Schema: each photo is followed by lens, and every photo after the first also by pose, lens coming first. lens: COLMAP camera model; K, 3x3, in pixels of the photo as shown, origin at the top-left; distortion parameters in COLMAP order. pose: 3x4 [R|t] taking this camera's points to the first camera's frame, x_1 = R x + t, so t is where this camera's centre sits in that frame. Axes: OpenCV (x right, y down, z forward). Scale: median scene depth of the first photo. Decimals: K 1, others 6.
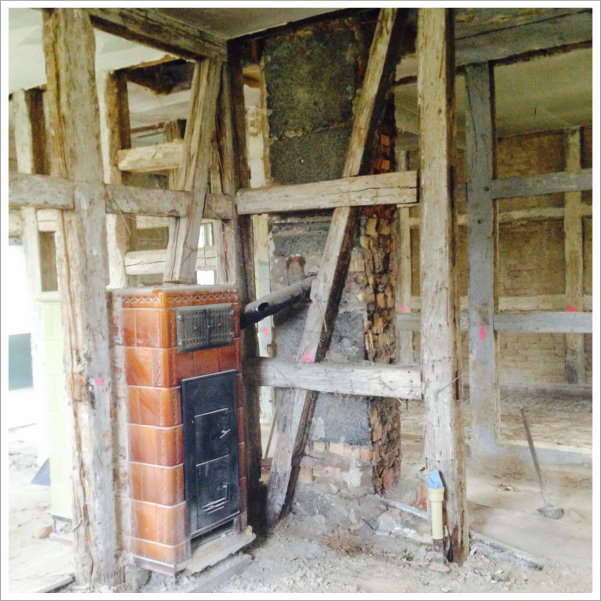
lens RADIAL K [[701.6, 0, 299.7], [0, 701.6, 263.8], [0, 0, 1]] dist [0.148527, -0.319547]
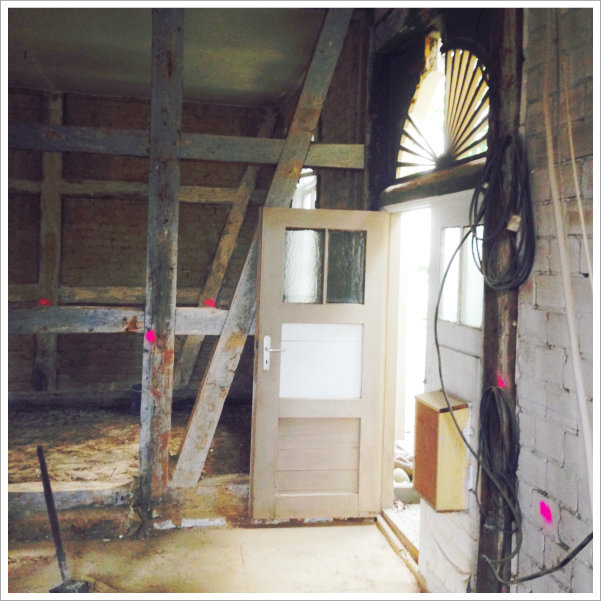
lens RADIAL K [[701.6, 0, 299.7], [0, 701.6, 263.8], [0, 0, 1]] dist [0.148527, -0.319547]
pose [[0.703935, 0.065930, 0.707198, -0.004823], [-0.074232, 0.997059, -0.019064, 0.012369], [-0.706375, -0.039077, 0.706759, 0.194043]]
